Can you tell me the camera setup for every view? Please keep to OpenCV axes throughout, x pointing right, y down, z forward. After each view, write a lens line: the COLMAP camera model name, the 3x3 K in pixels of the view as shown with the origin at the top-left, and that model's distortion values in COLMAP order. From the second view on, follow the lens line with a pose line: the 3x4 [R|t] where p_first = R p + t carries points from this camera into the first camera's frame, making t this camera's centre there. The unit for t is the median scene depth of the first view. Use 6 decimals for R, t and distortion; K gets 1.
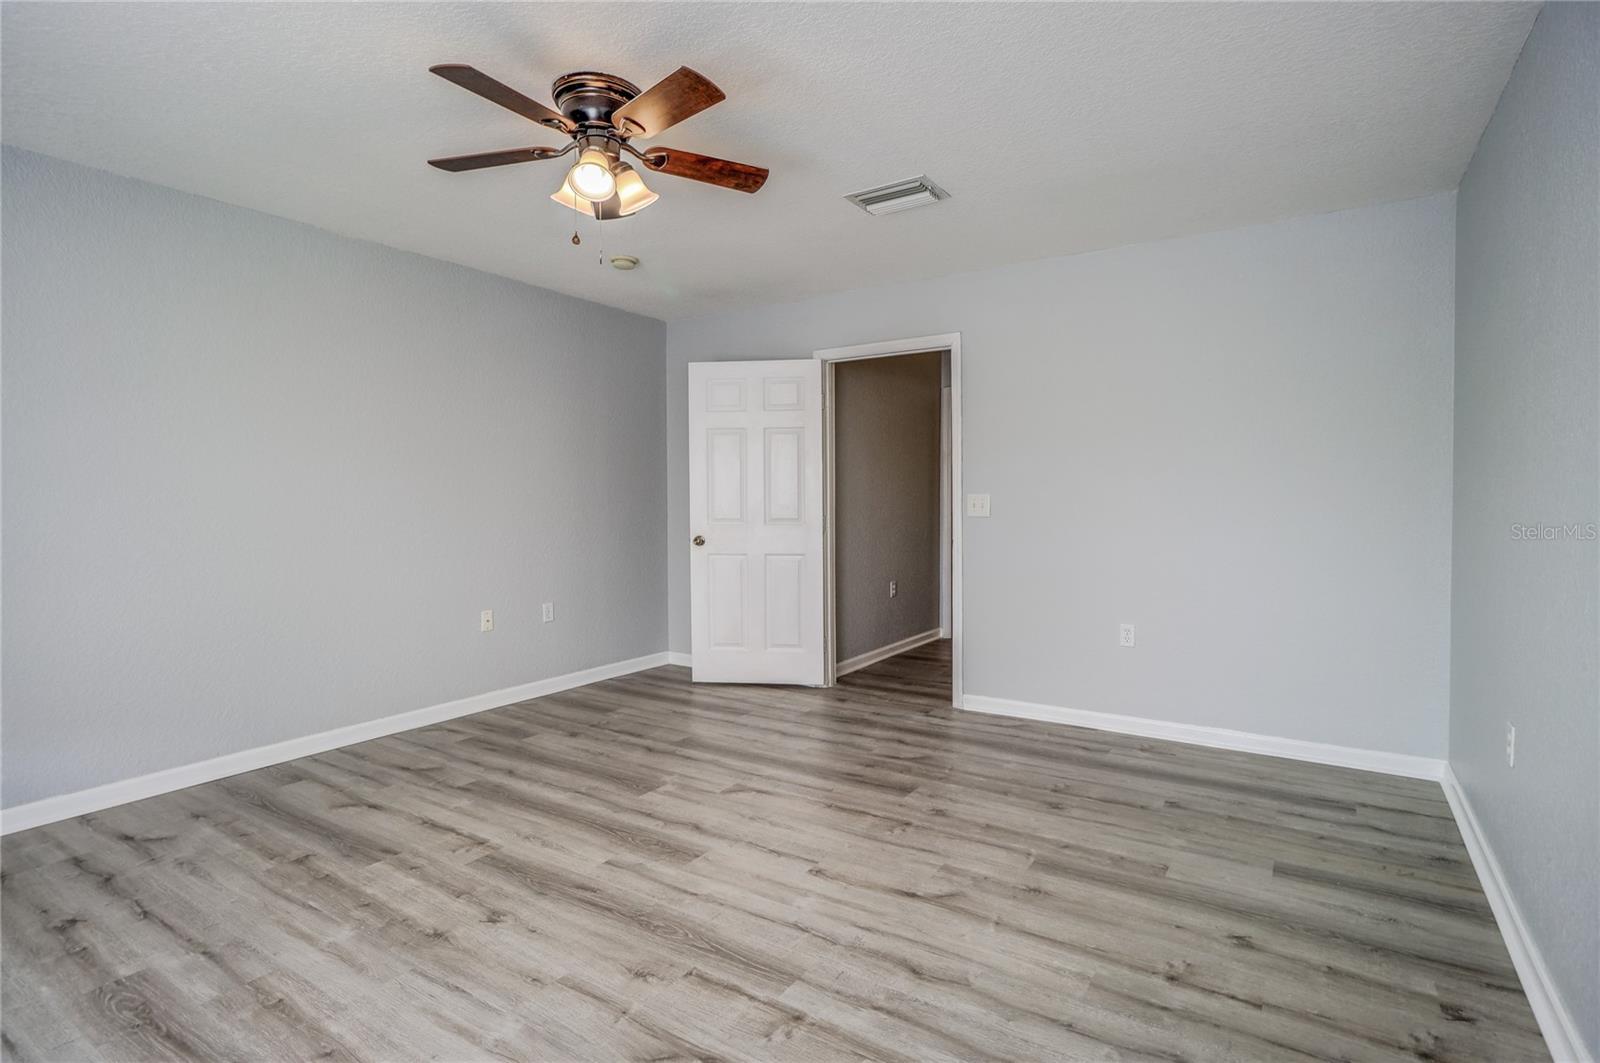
lens RADIAL K [[770.4, 0, 811.1], [0, 770.4, 531.1], [0, 0, 1]] dist [0.000516, -0.000628]
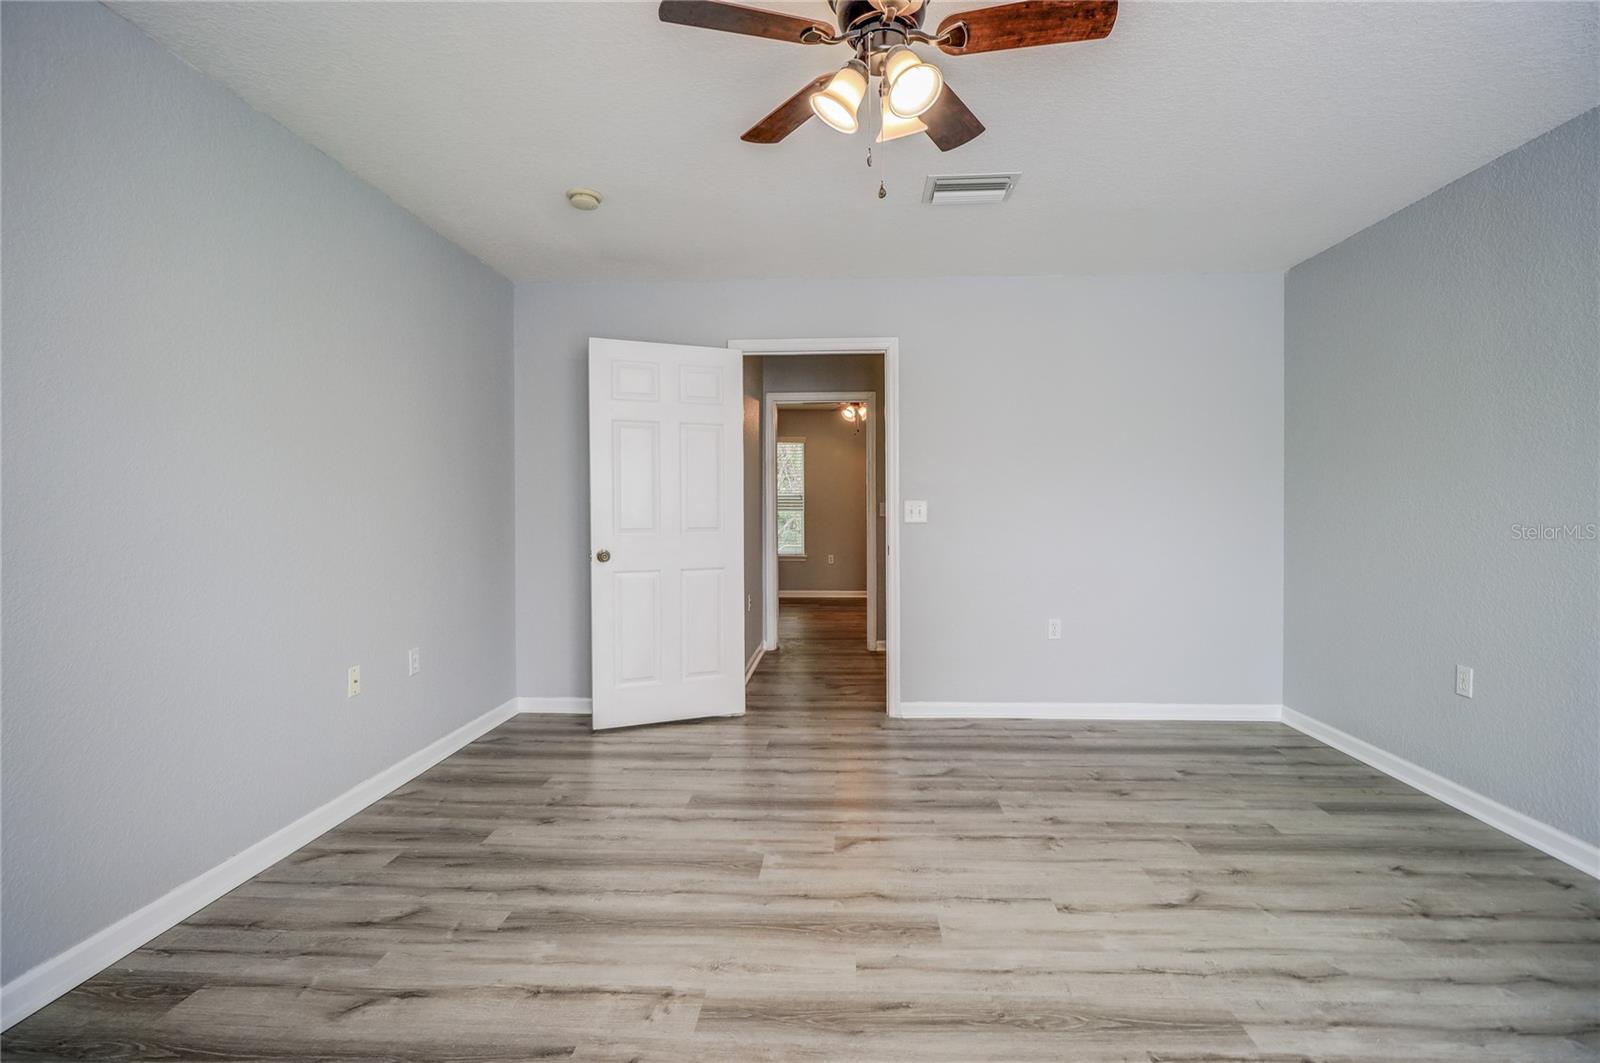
lens RADIAL K [[770.4, 0, 811.1], [0, 770.4, 531.1], [0, 0, 1]] dist [0.000516, -0.000628]
pose [[0.866823, -0.014098, 0.498417, -0.547342], [0.021321, 0.999734, -0.008802, -0.002809], [-0.498160, 0.018257, 0.866893, 0.272956]]
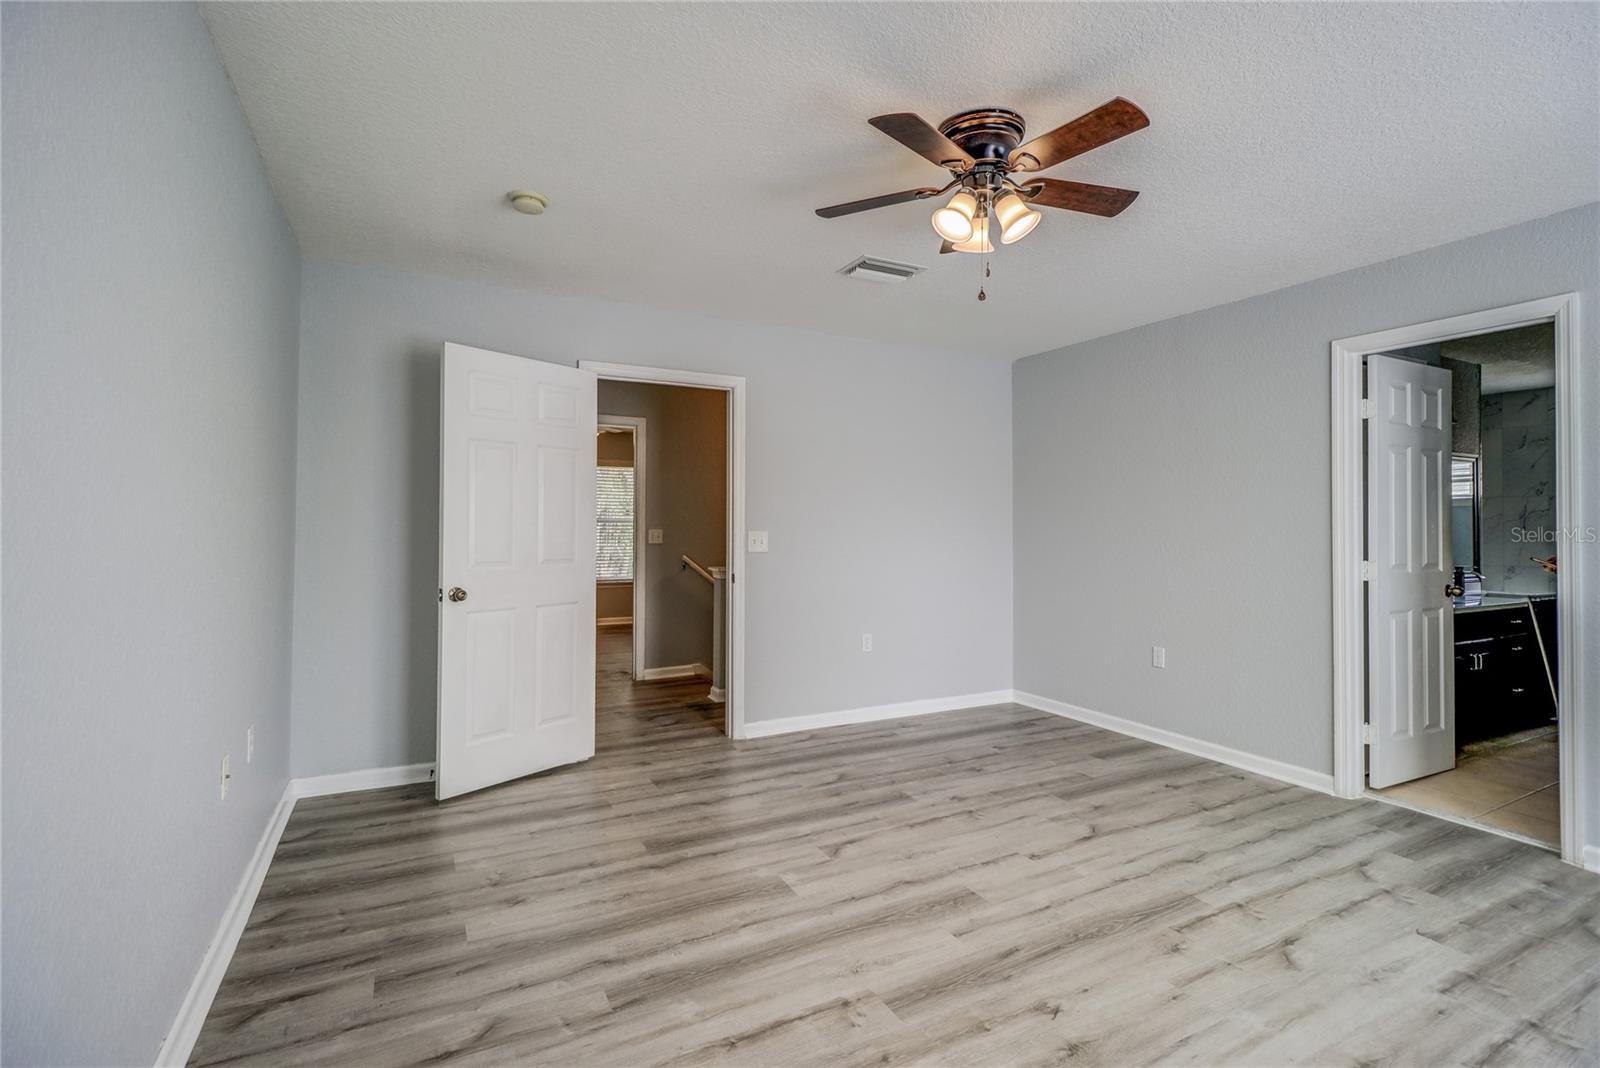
lens RADIAL K [[772.3, 0, 853.0], [0, 772.3, 523.2], [0, 0, 1]] dist [0.000480, -0.000236]
pose [[0.469996, 0.012590, 0.882579, -0.908757], [0.031053, 0.999043, -0.030787, -0.029464], [-0.882122, 0.041876, 0.469156, 0.521244]]
